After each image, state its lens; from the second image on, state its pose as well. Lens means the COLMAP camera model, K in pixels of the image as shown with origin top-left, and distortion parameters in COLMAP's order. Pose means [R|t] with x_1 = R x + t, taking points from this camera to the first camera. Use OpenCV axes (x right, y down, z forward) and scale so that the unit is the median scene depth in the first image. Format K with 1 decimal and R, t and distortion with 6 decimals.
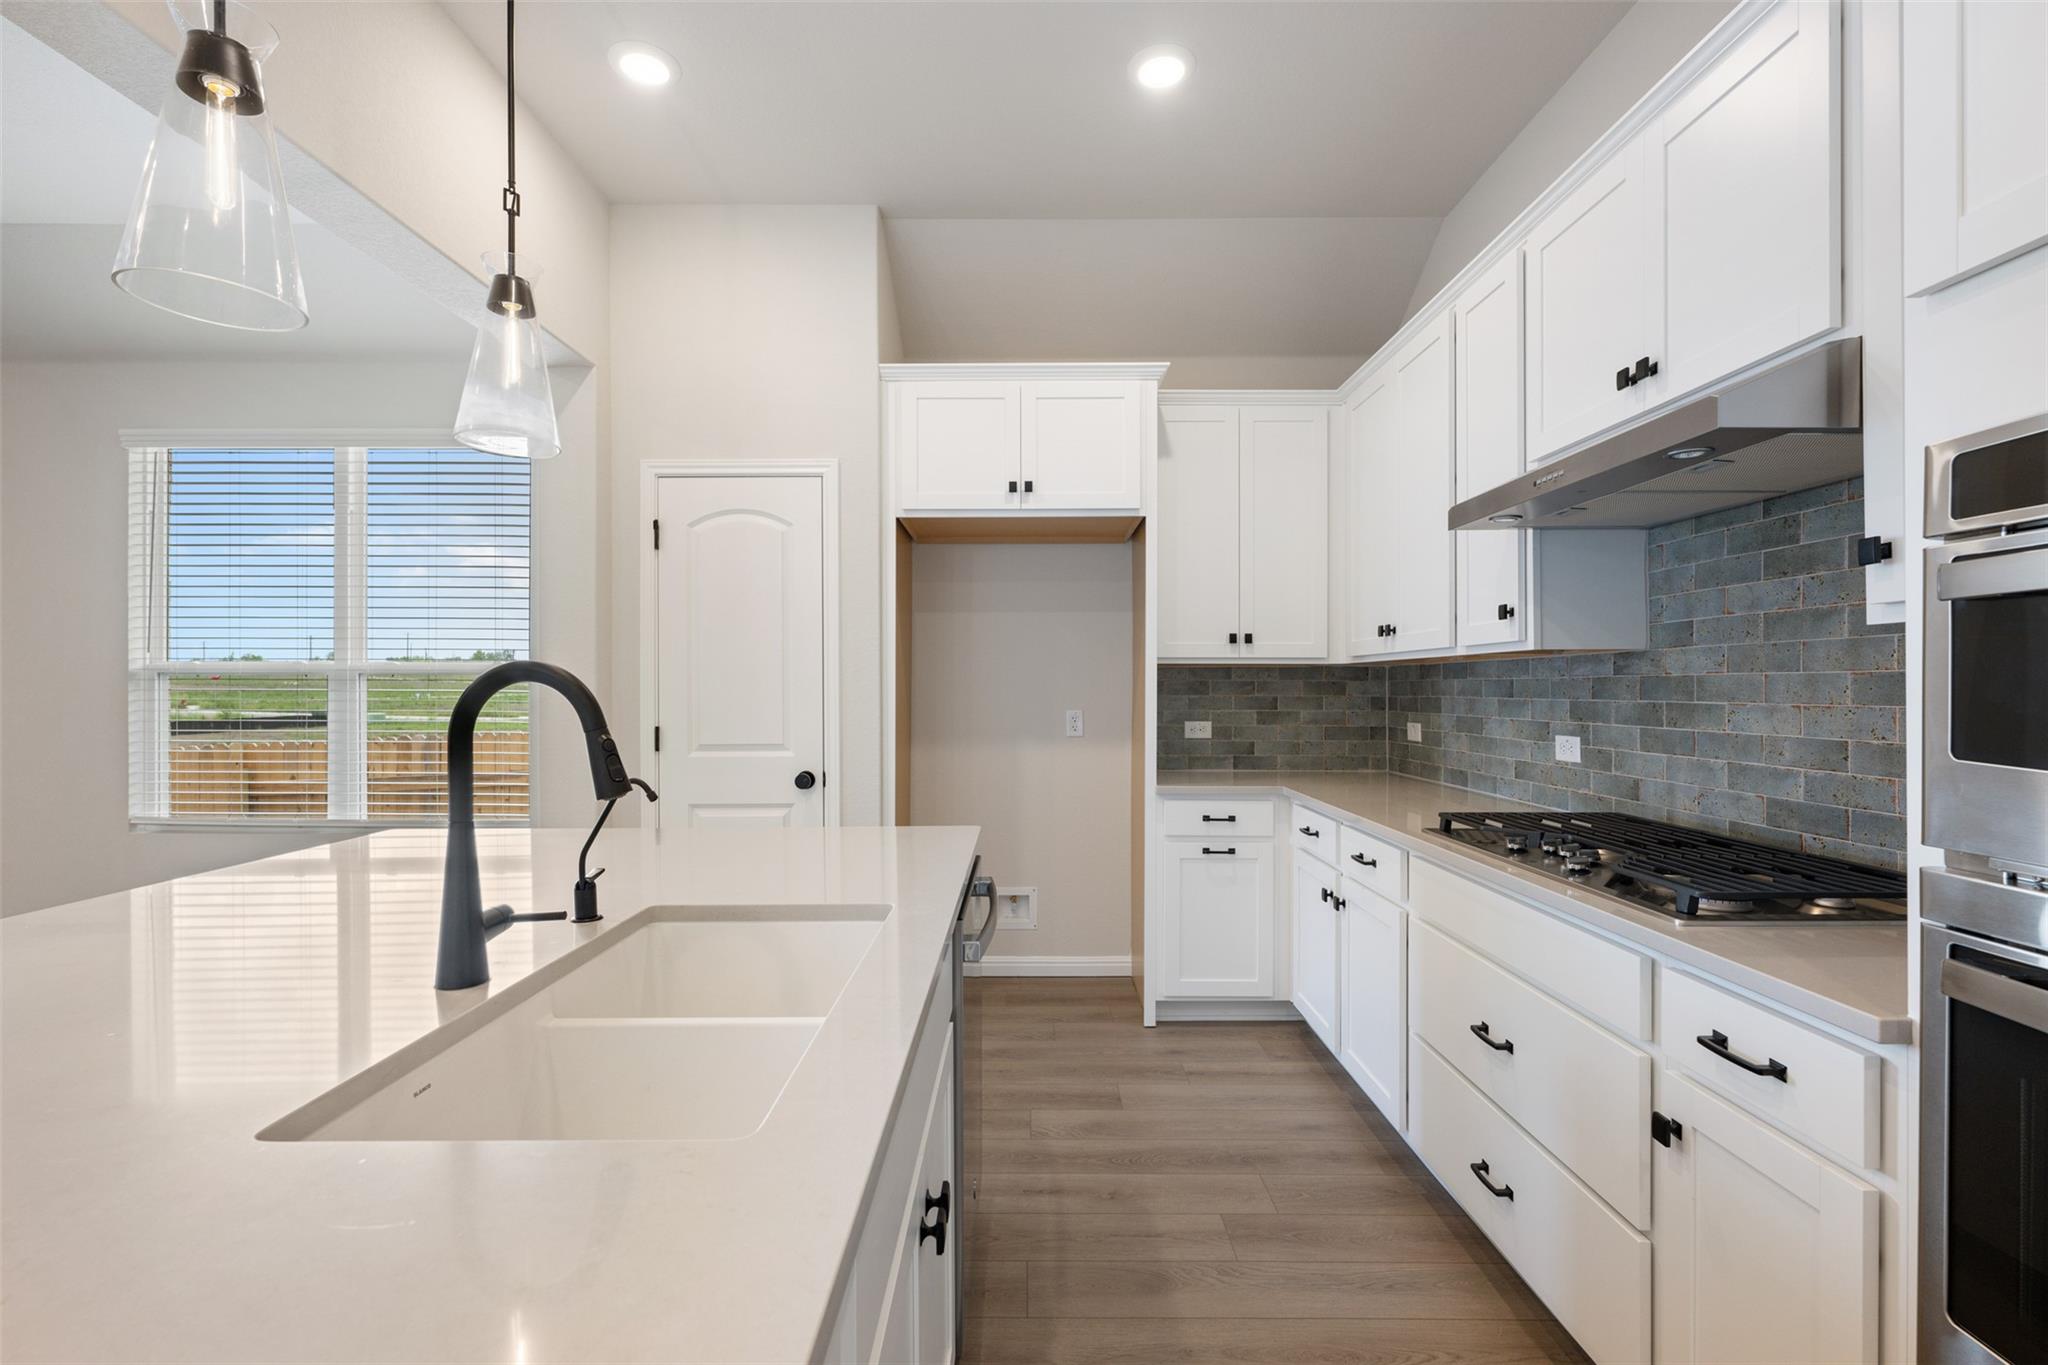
lens RADIAL K [[908.5, 0, 1021.8], [0, 908.5, 689.9], [0, 0, 1]] dist [-0.000010, -0.000311]
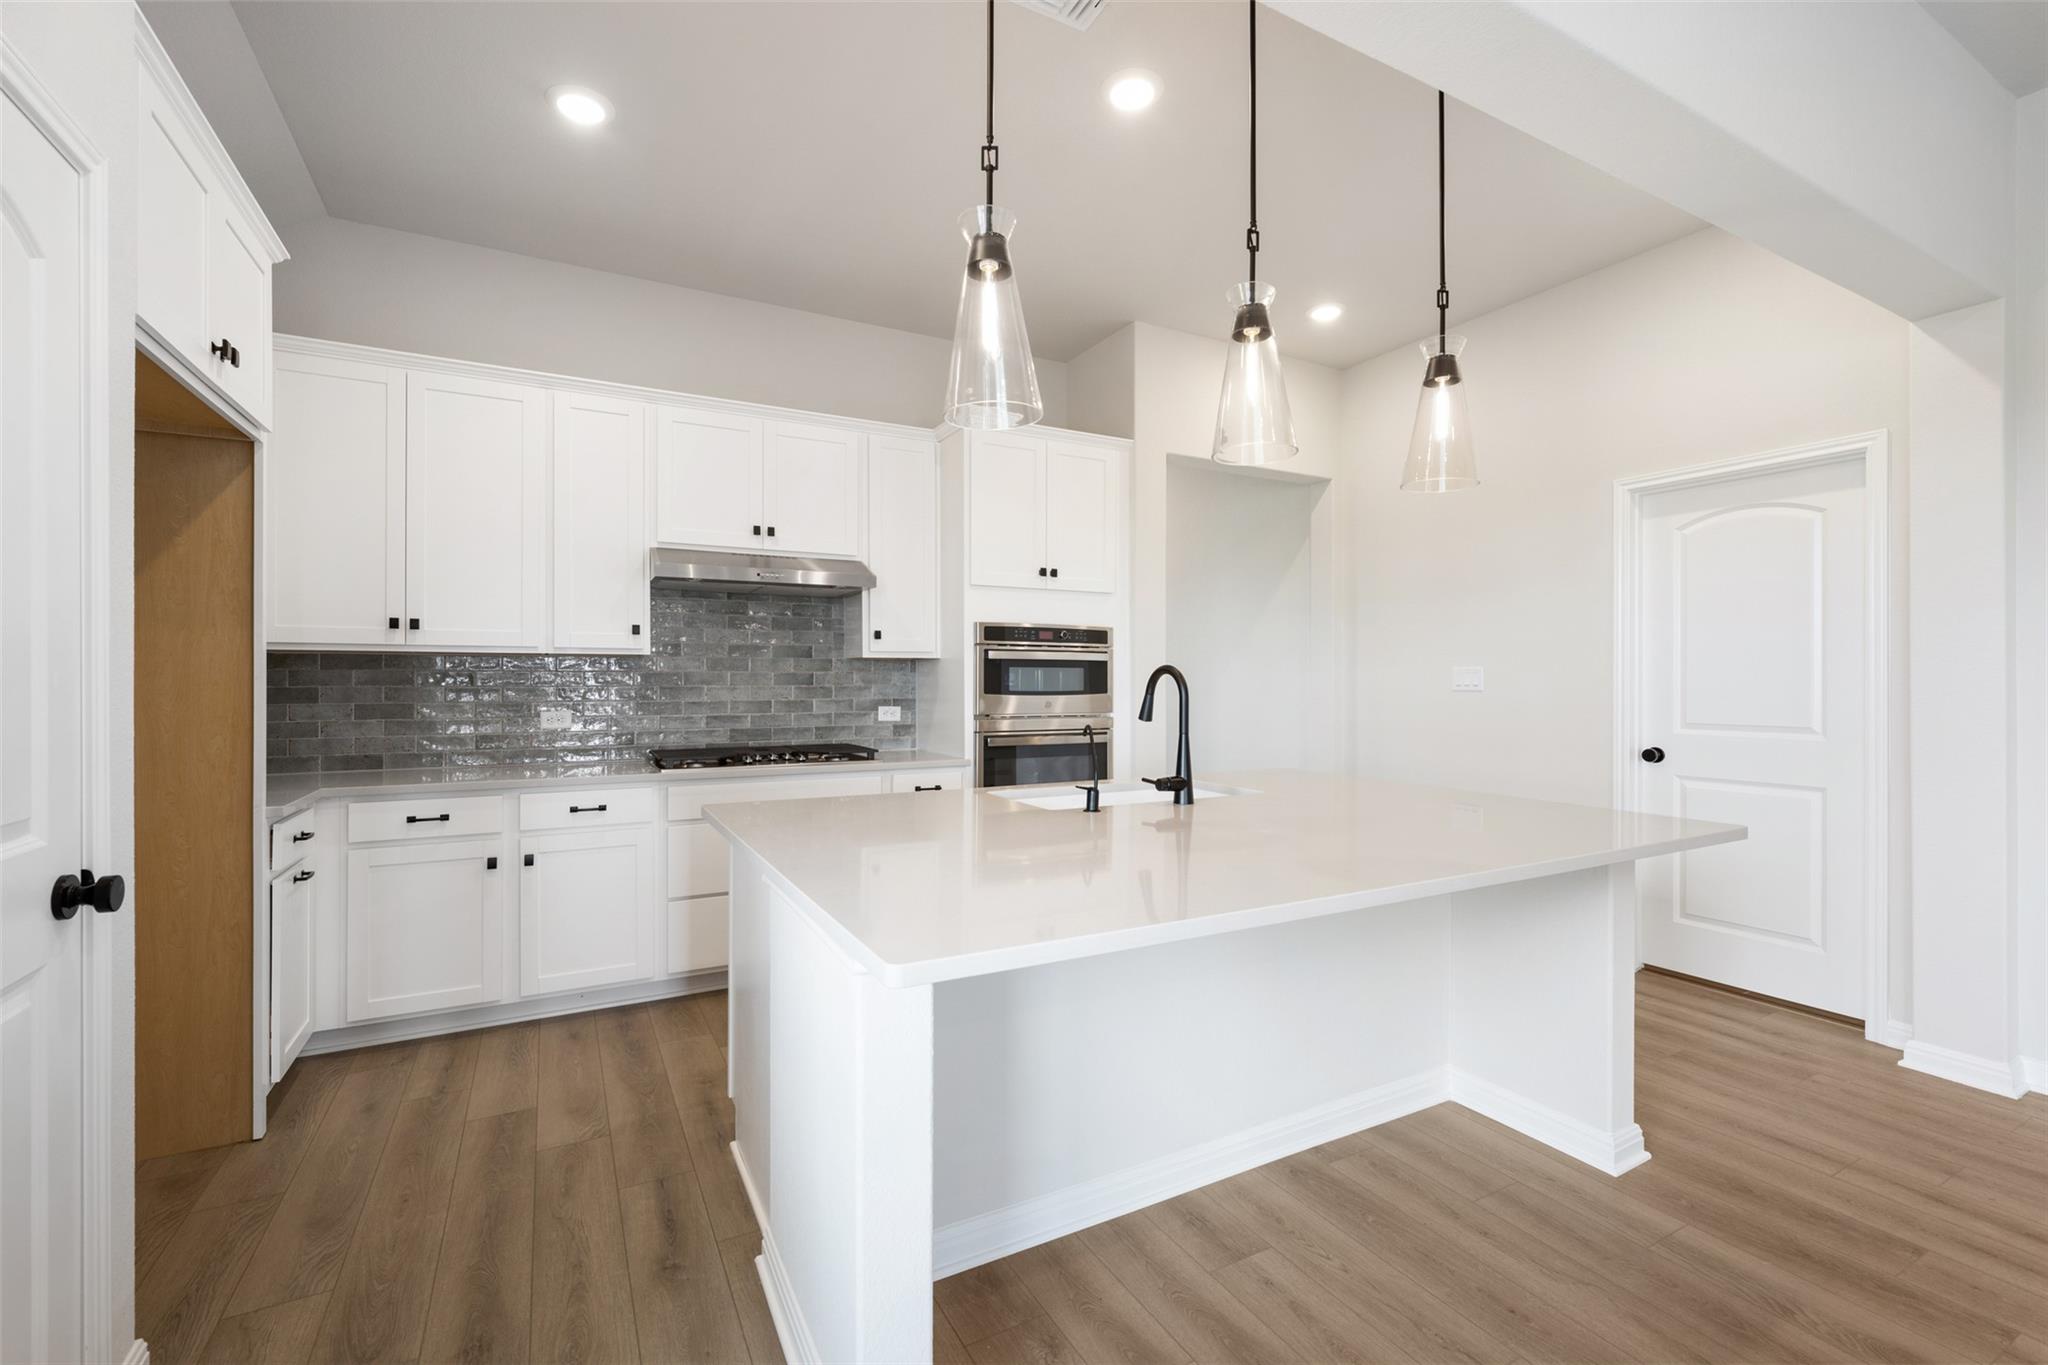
lens RADIAL K [[872.5, 0, 1023.9], [0, 872.5, 679.8], [0, 0, 1]] dist [-0.001040, 0.000027]
pose [[-0.482344, 0.000806, 0.875982, -0.989385], [0.001825, 0.999998, 0.000084, 0.001691], [-0.875980, 0.001639, -0.482345, 1.016099]]
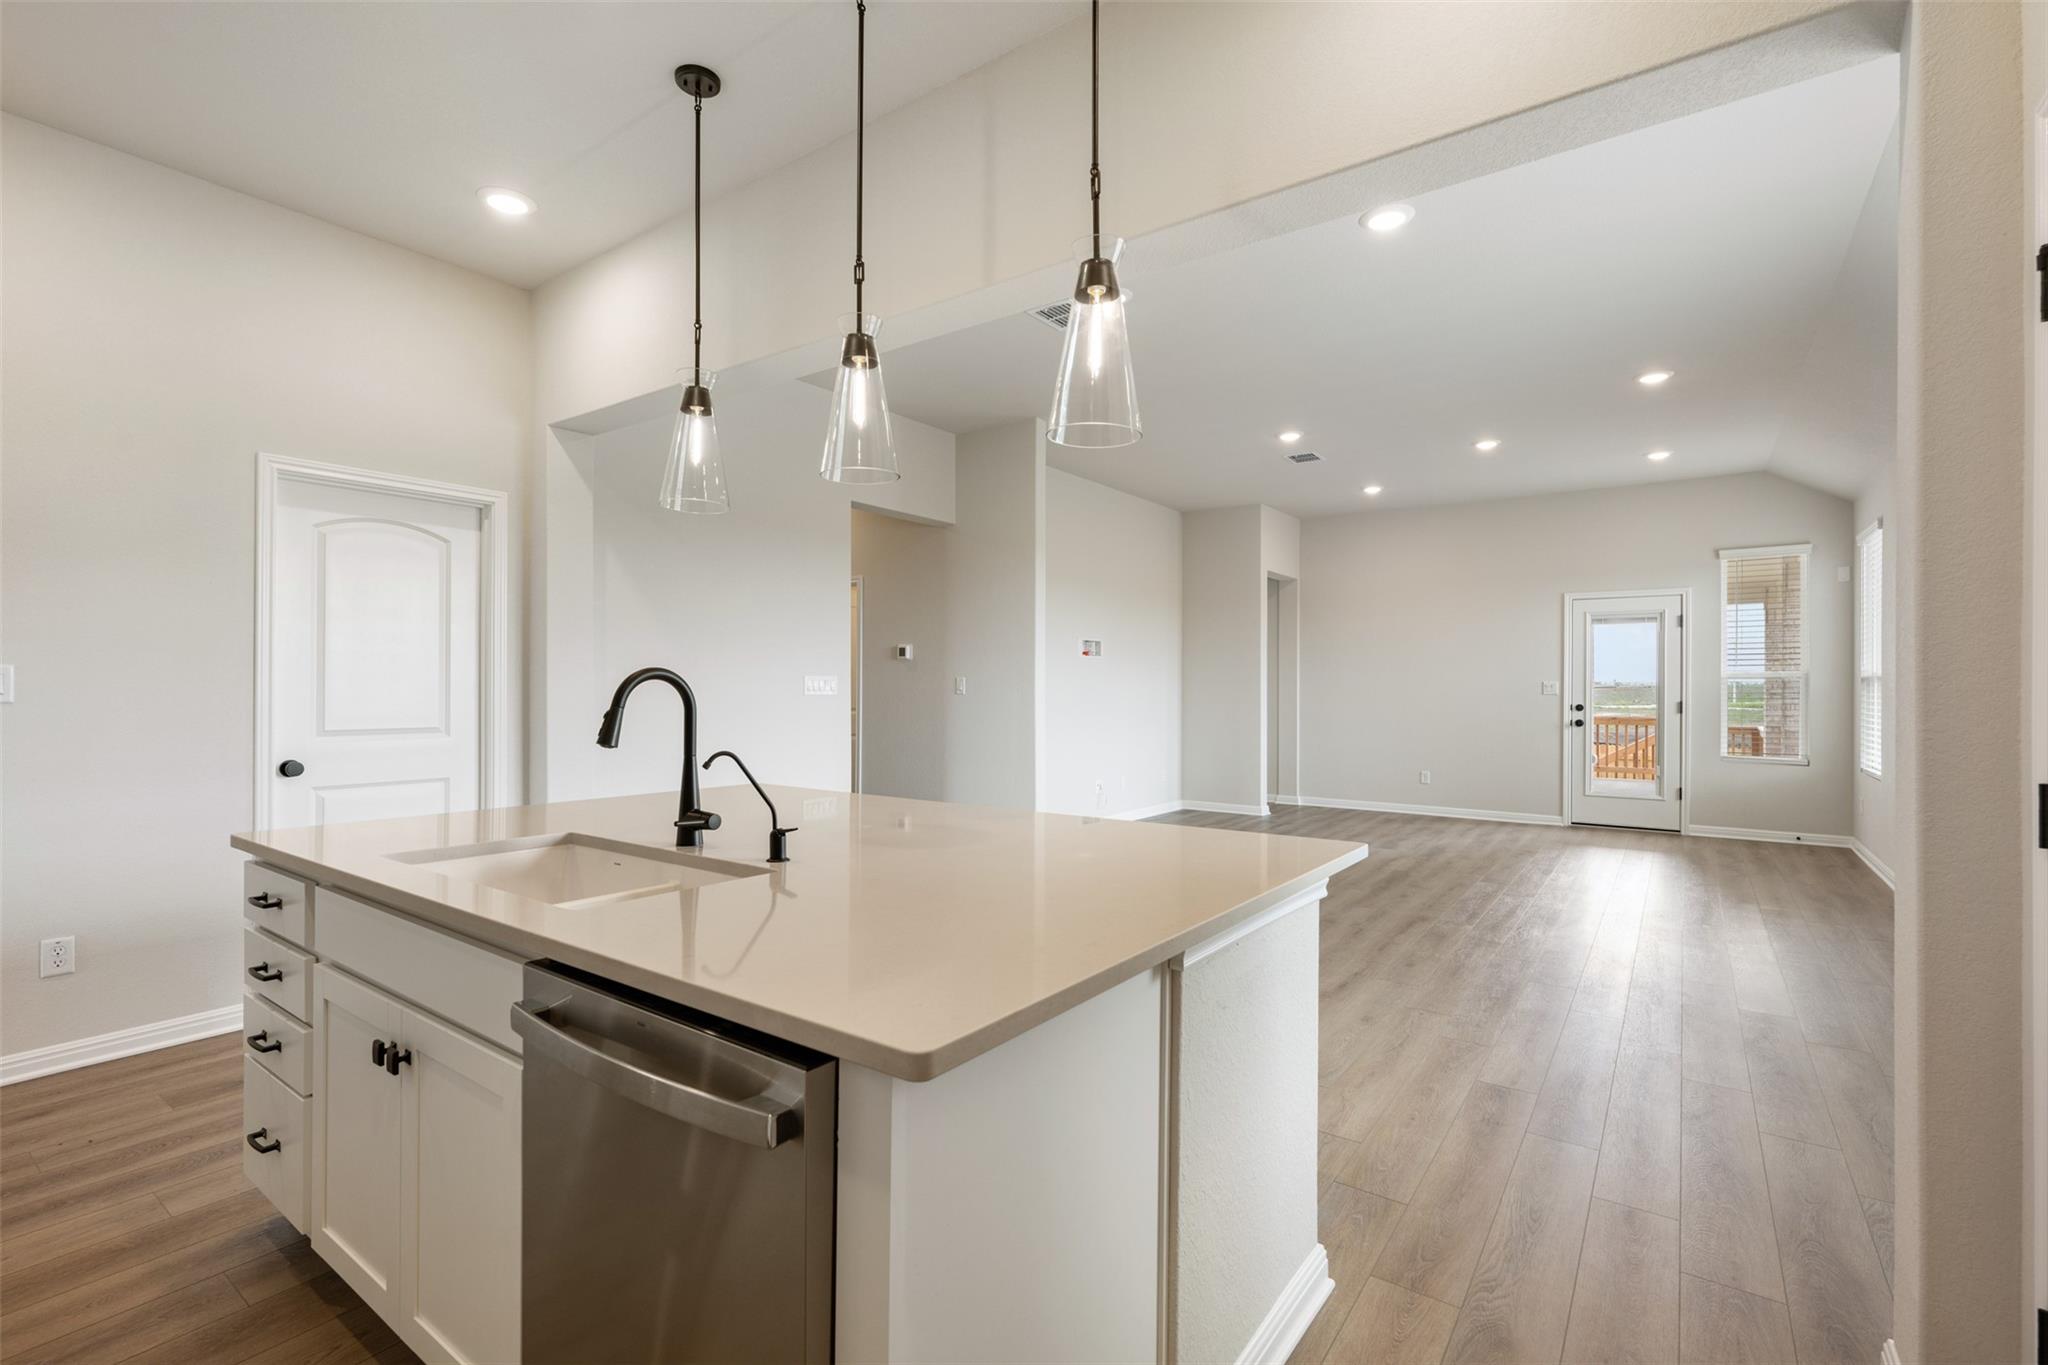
lens RADIAL K [[908.5, 0, 1021.8], [0, 908.5, 689.9], [0, 0, 1]] dist [-0.000010, -0.000311]
pose [[-0.585850, 0.002442, -0.810416, 0.197769], [-0.002647, 0.999984, 0.004927, -0.000444], [0.810415, 0.005031, -0.585835, 1.091494]]
